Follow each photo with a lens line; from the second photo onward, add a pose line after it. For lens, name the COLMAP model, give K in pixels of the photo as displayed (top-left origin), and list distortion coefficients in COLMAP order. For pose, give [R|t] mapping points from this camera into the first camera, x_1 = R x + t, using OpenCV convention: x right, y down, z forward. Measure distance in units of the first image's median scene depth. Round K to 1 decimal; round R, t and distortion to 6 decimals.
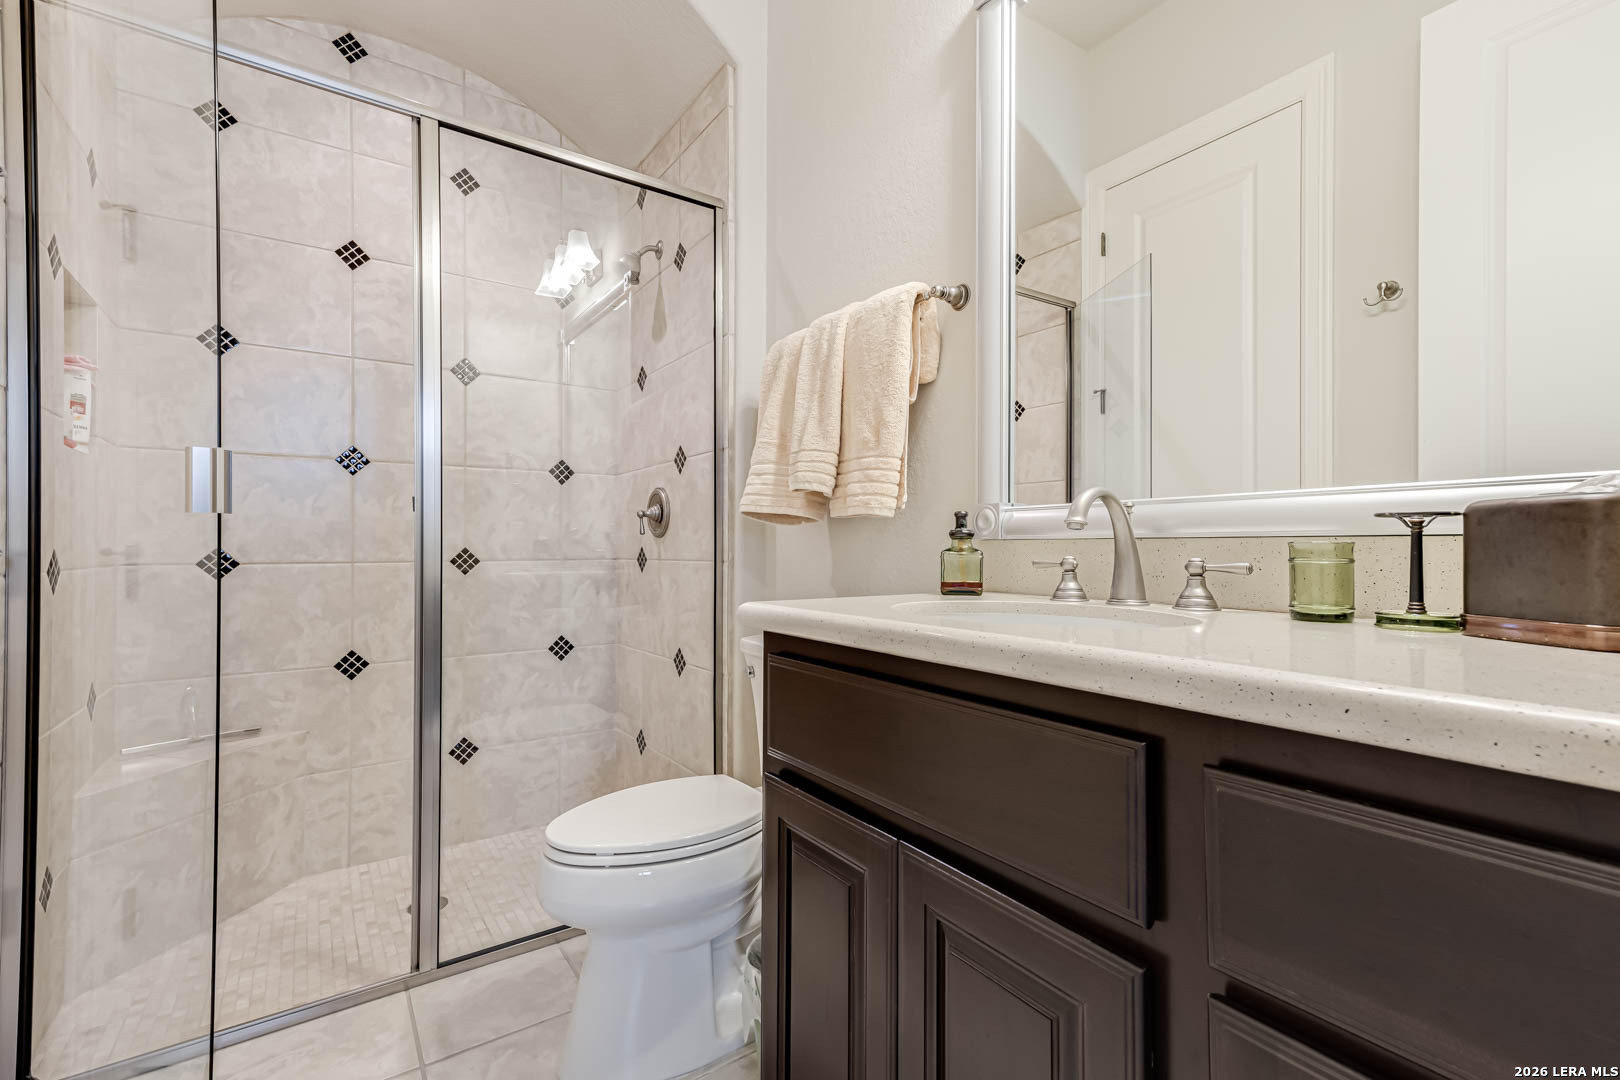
lens RADIAL K [[728.3, 0, 800.1], [0, 728.3, 539.7], [0, 0, 1]] dist [0.023815, -0.000394]
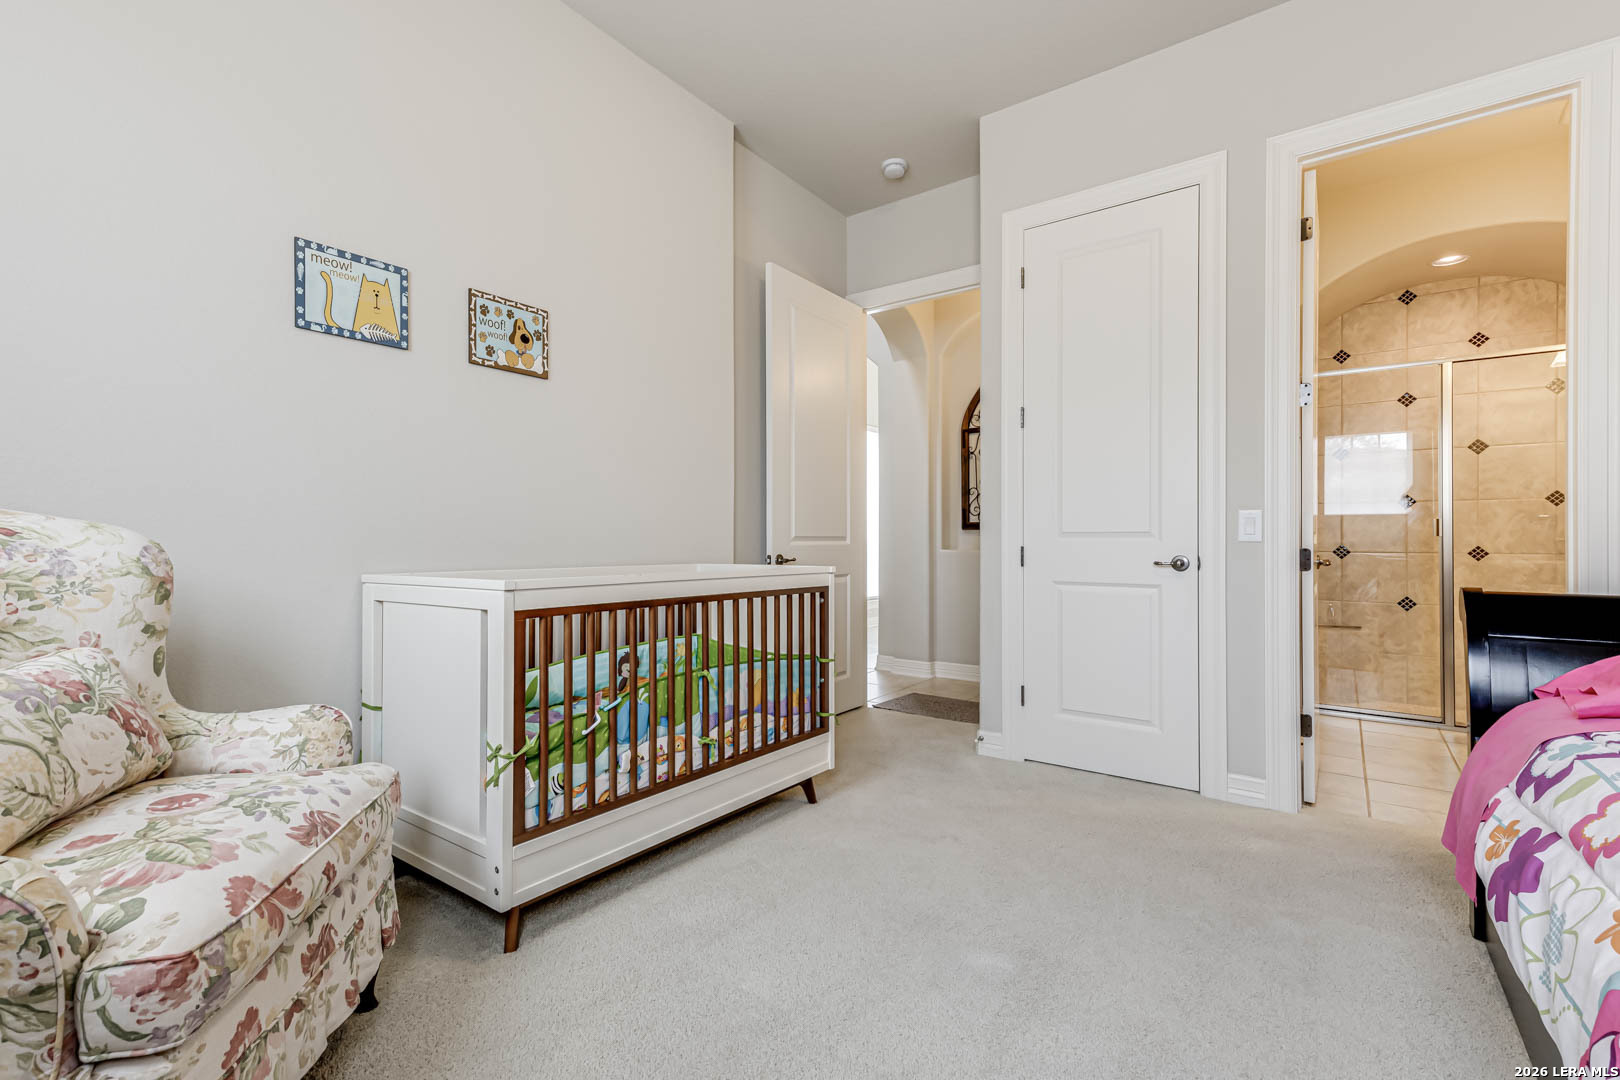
lens RADIAL K [[728.3, 0, 797.0], [0, 728.3, 535.6], [0, 0, 1]] dist [0.023815, -0.000394]
pose [[0.344864, -0.002708, -0.938649, 0.714148], [0.007314, 0.999973, -0.000198, -0.027552], [0.938624, -0.006797, 0.344875, -1.260190]]
